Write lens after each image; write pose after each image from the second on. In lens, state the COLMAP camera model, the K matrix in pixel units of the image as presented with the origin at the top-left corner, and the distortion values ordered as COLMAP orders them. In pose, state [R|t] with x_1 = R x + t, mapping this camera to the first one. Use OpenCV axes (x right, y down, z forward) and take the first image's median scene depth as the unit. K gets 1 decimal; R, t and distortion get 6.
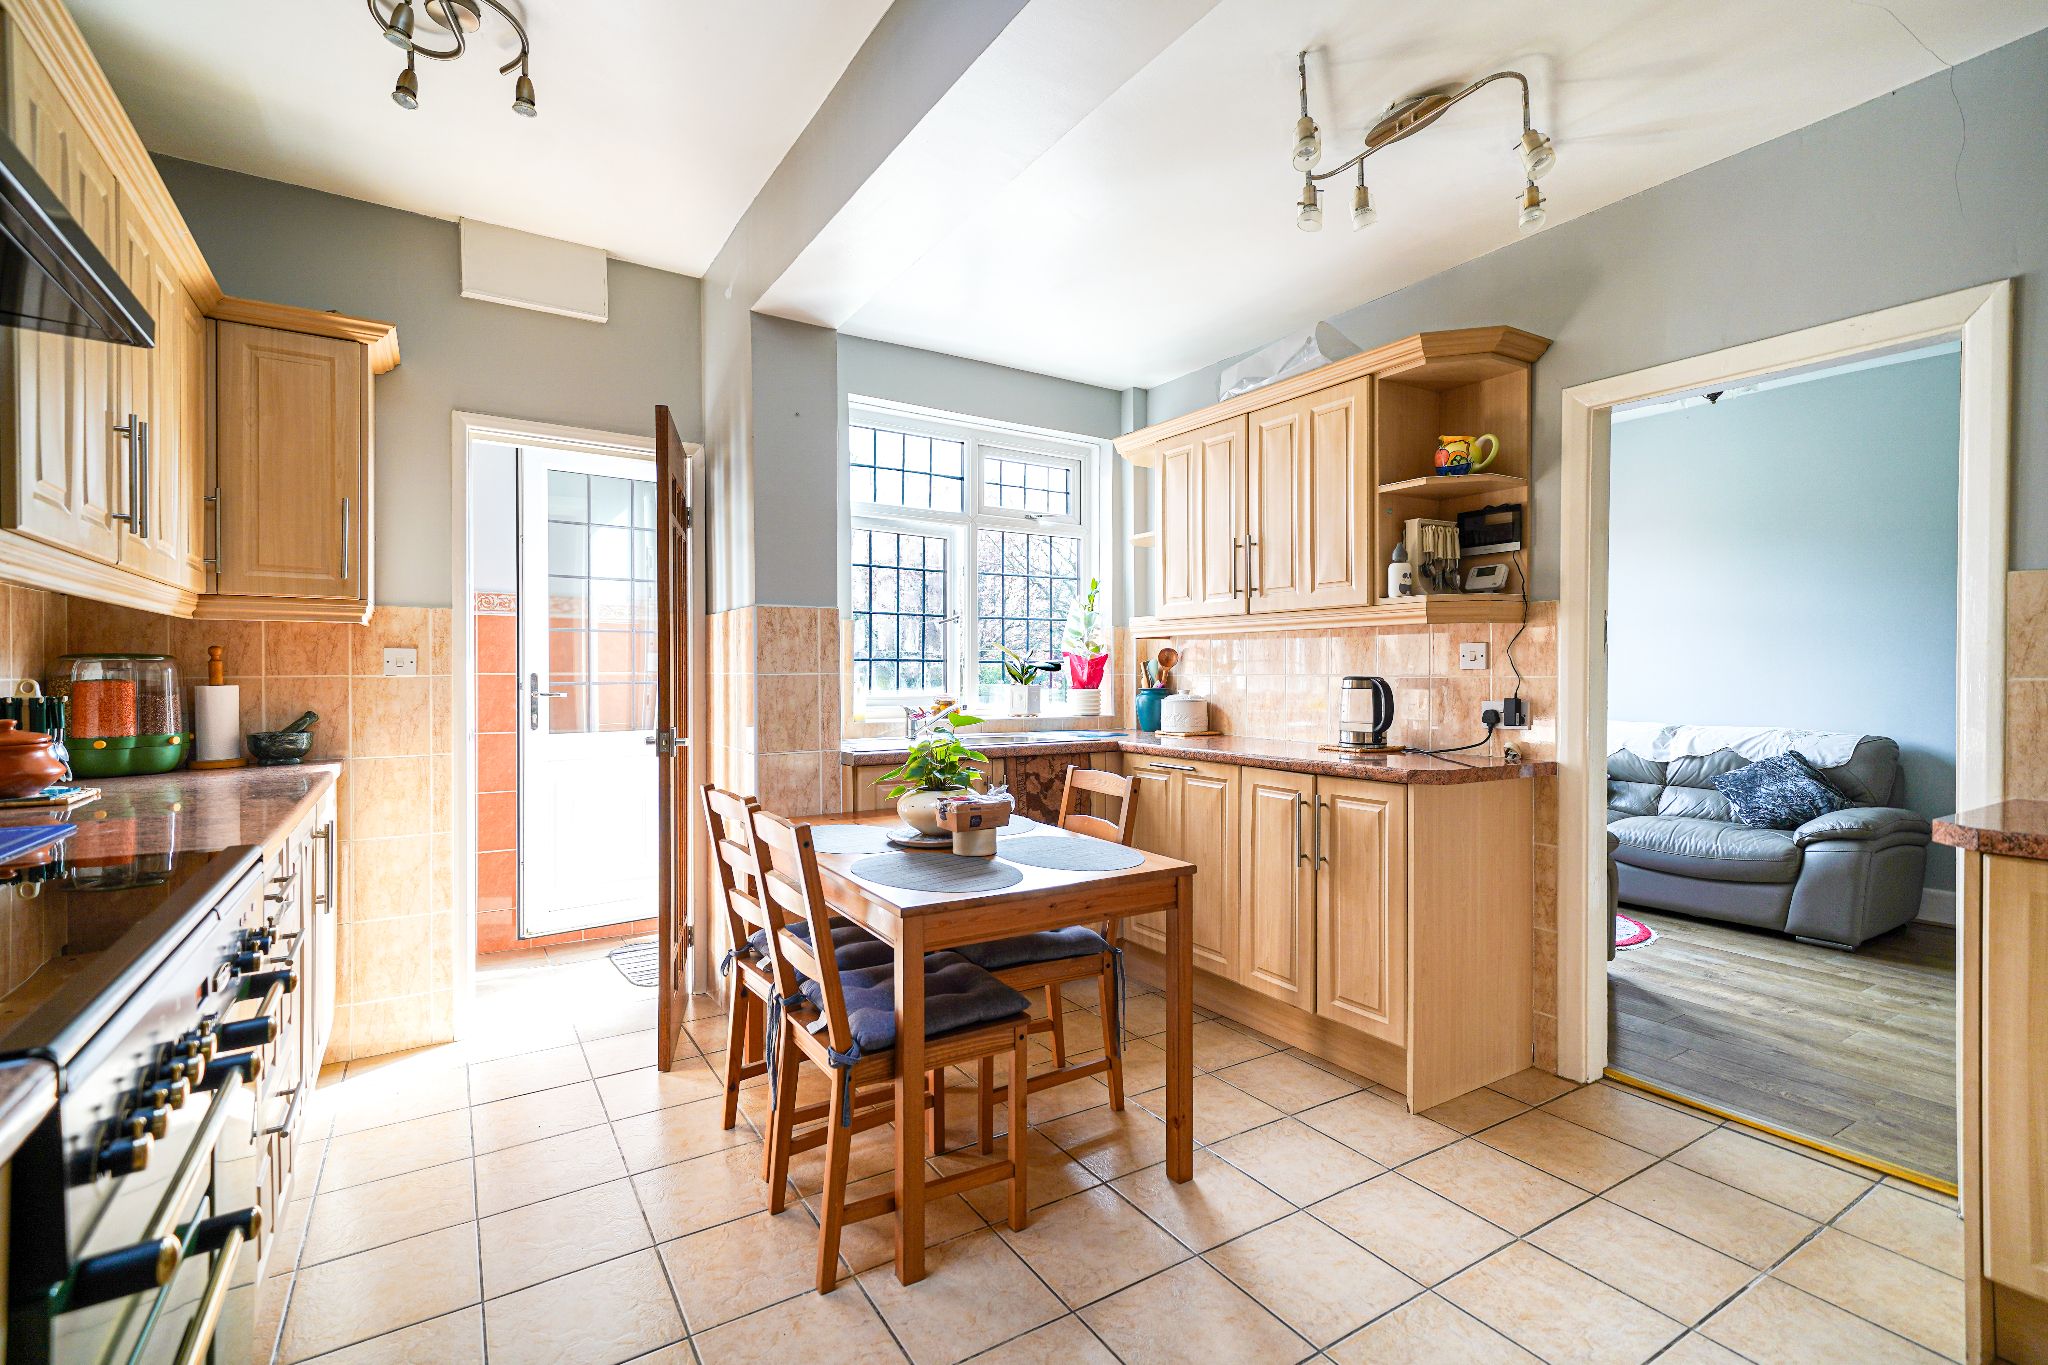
lens RADIAL K [[934.4, 0, 1024.6], [0, 934.4, 671.2], [0, 0, 1]] dist [-0.000171, -0.000050]
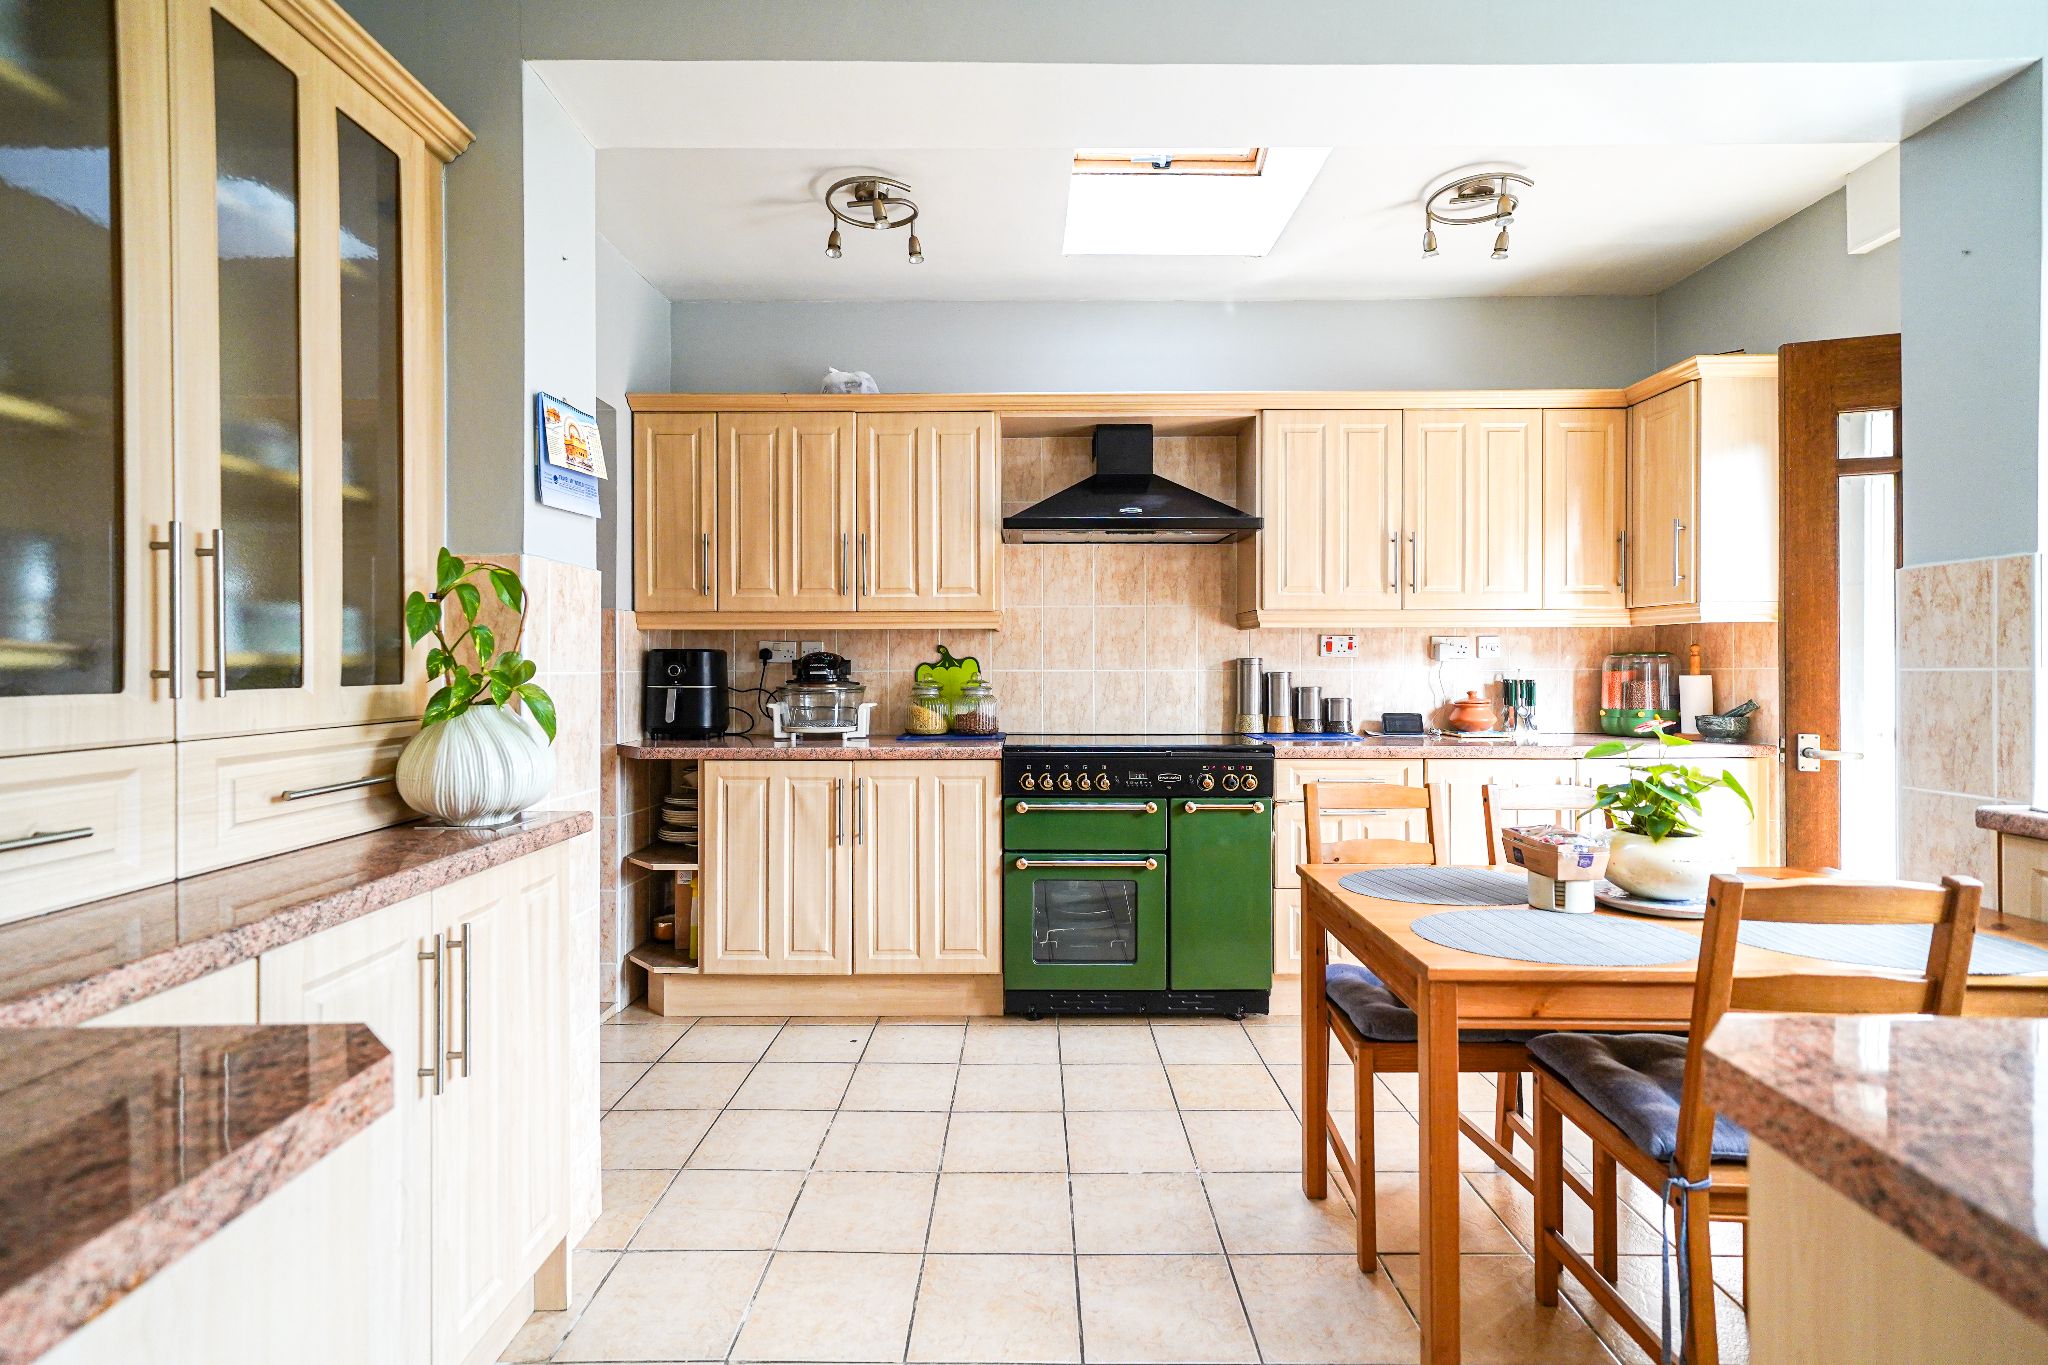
lens RADIAL K [[934.4, 0, 1024.6], [0, 934.4, 671.2], [0, 0, 1]] dist [-0.000171, -0.000050]
pose [[-0.538036, 0.007249, -0.842890, 0.627631], [-0.001318, 0.999955, 0.009440, -0.000770], [0.842921, 0.006190, -0.538002, 0.812084]]
